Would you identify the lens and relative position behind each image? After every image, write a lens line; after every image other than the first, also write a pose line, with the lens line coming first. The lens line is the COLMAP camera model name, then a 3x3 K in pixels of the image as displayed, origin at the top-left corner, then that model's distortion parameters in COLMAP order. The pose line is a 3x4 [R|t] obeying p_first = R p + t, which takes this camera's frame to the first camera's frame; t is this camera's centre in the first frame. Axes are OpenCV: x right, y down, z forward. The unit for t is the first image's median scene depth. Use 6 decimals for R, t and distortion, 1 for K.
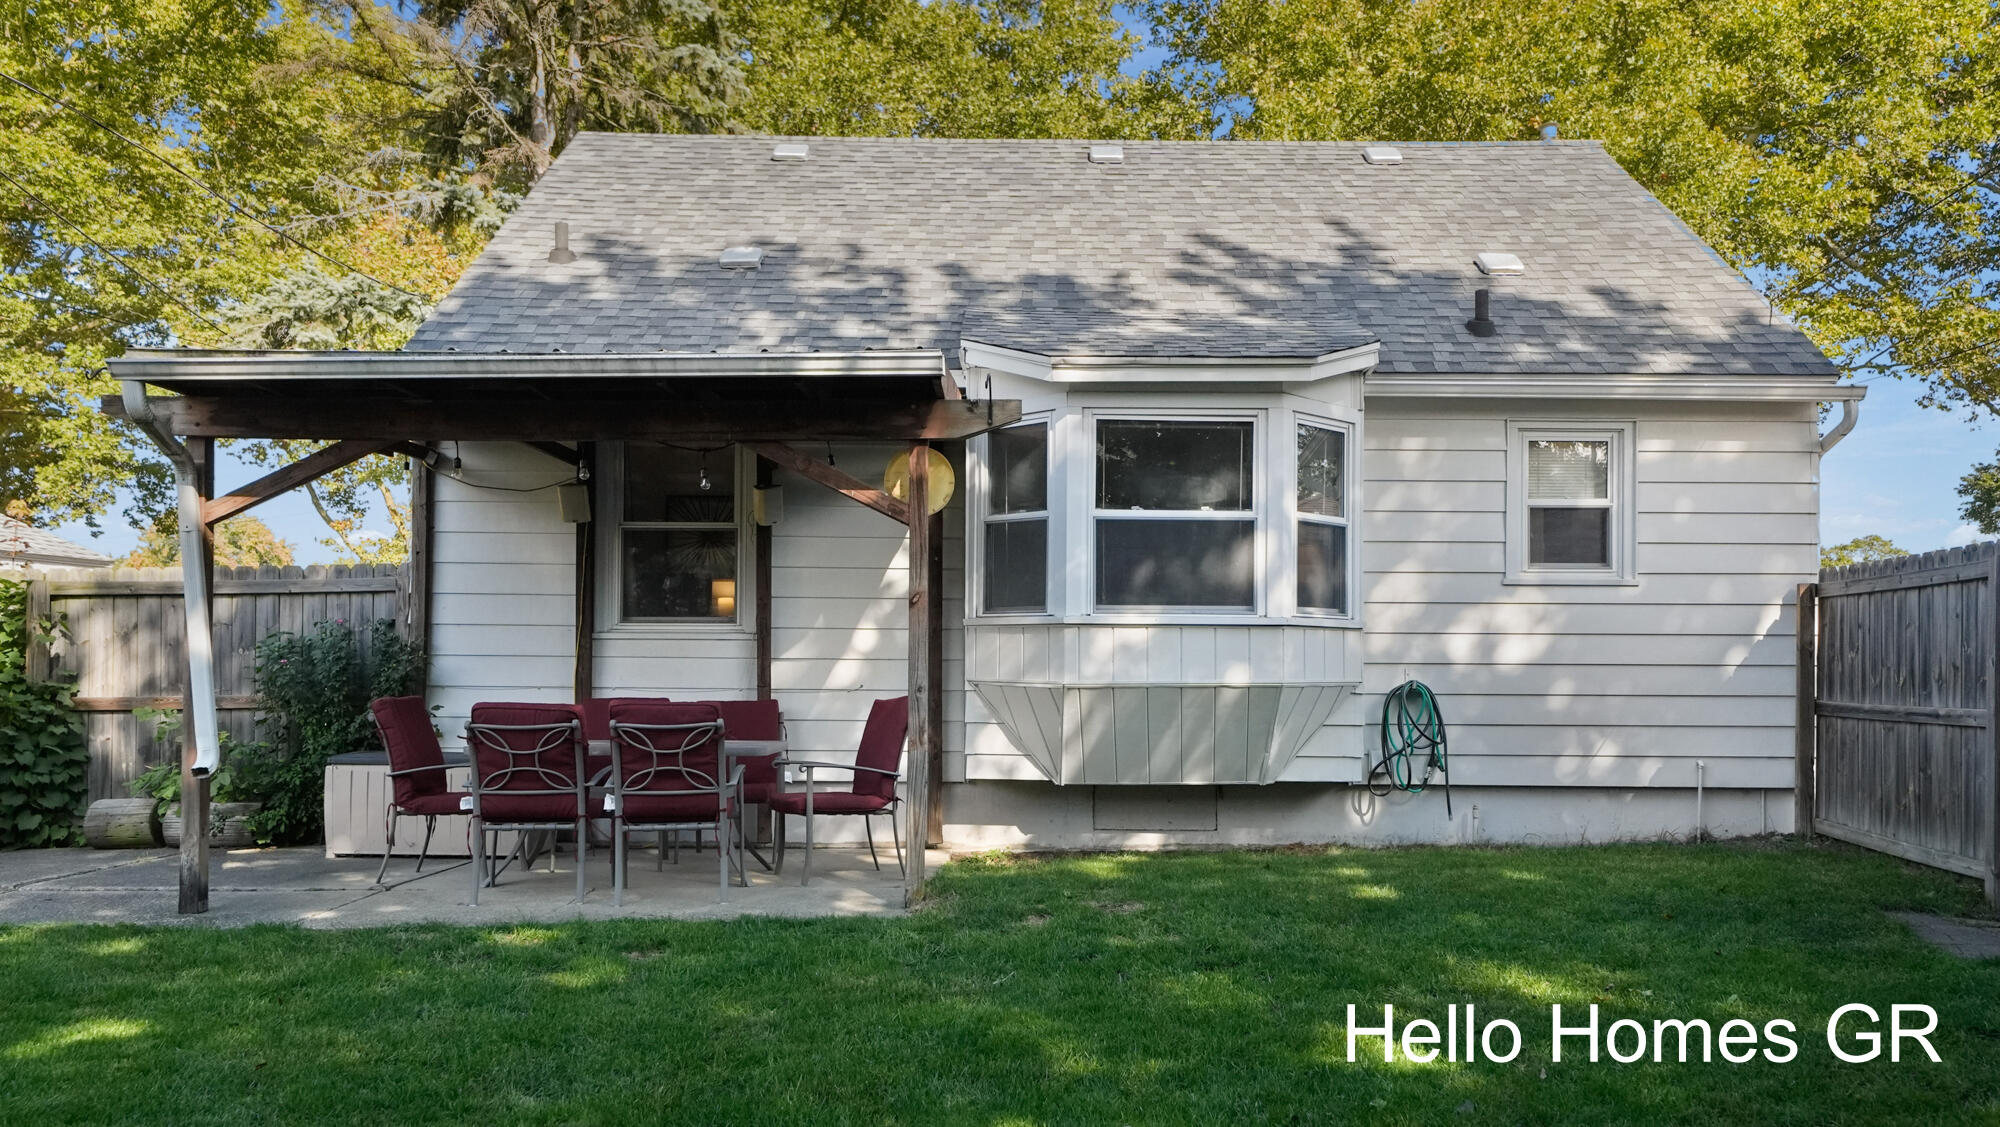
lens RADIAL K [[1095.6, 0, 991.8], [0, 1095.6, 629.1], [0, 0, 1]] dist [0.015619, 0.000459]
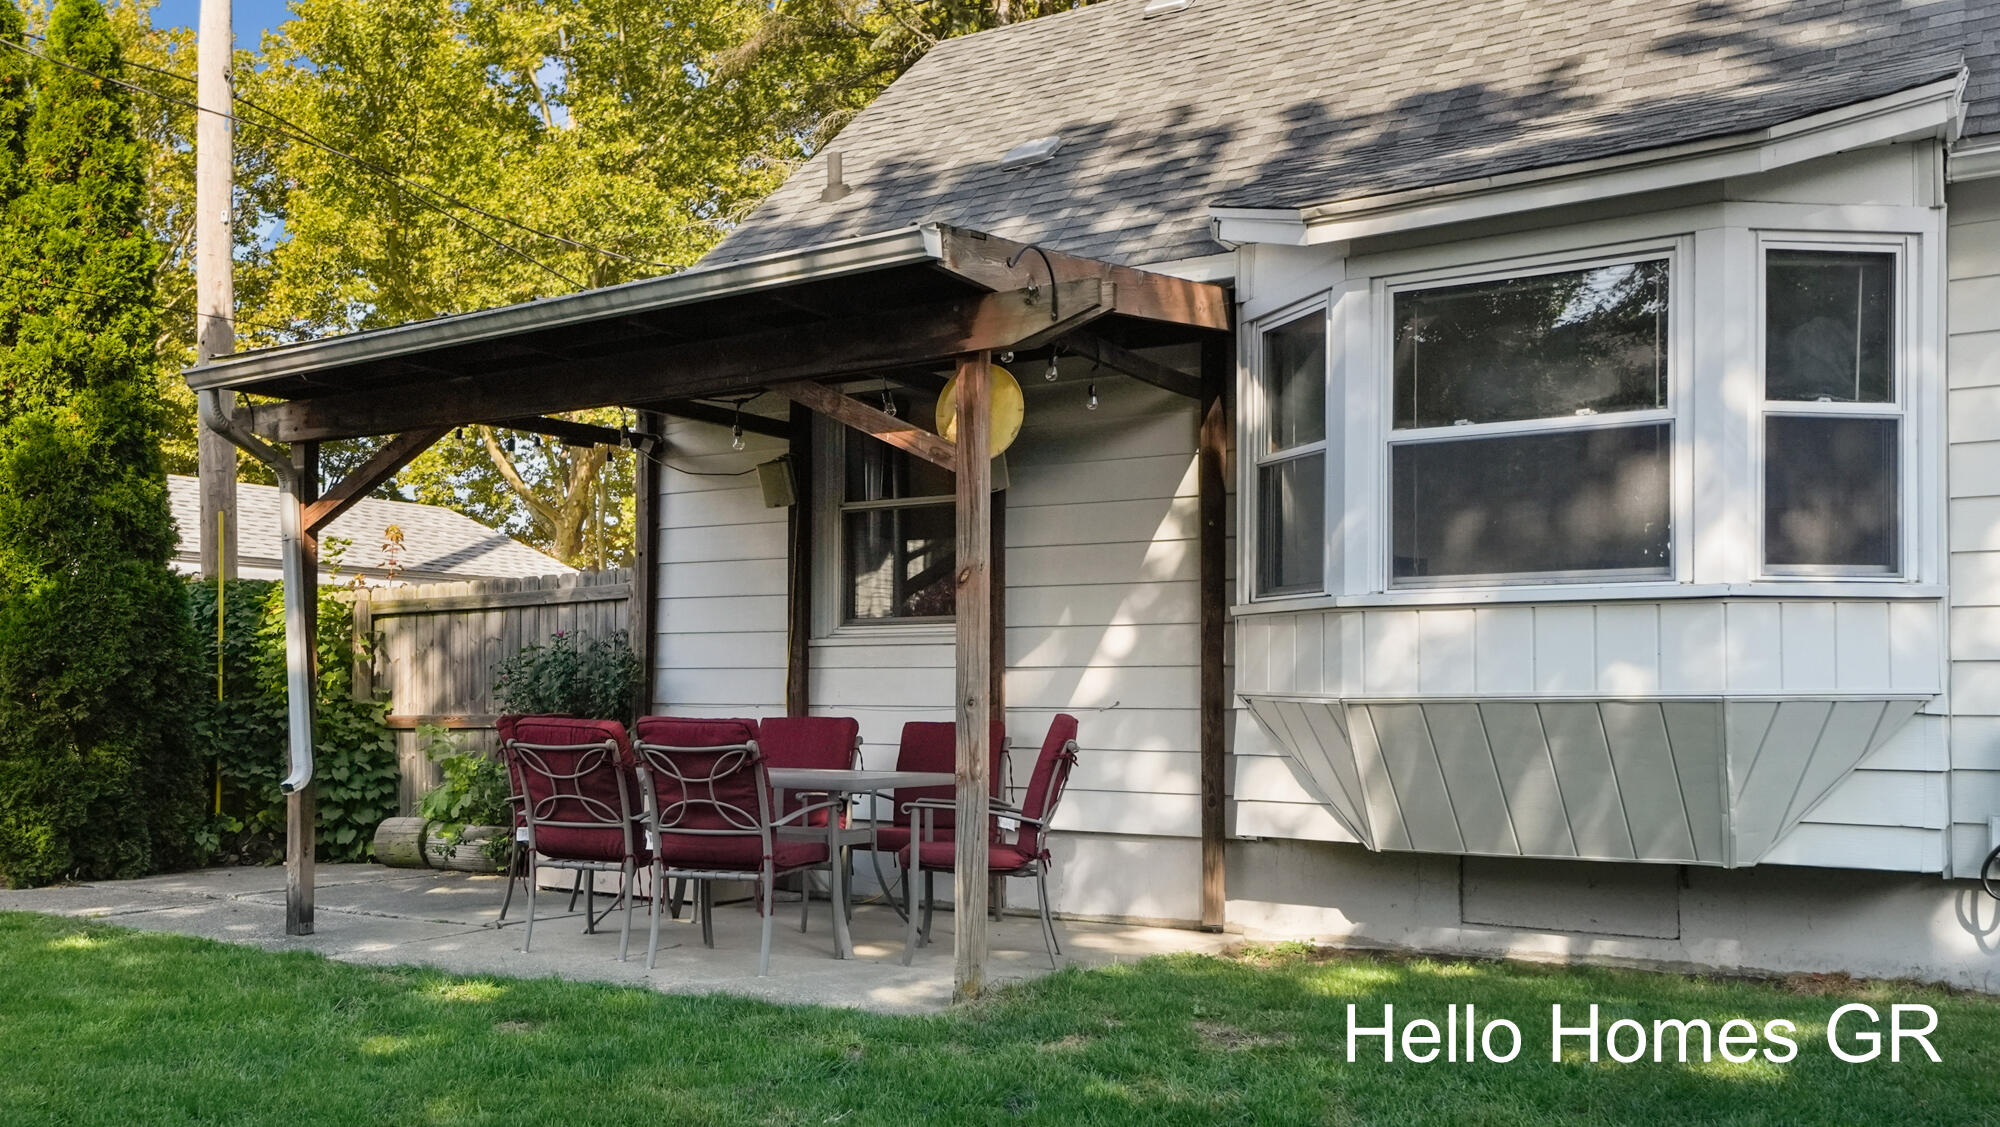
lens RADIAL K [[1400.1, 0, 999.1], [0, 1400.1, 642.8], [0, 0, 1]] dist [0.020616, 0.000453]
pose [[0.876245, -0.023059, -0.481314, 0.277087], [0.023591, 0.999709, -0.004946, 0.015161], [0.481288, -0.007020, 0.876534, 0.147118]]
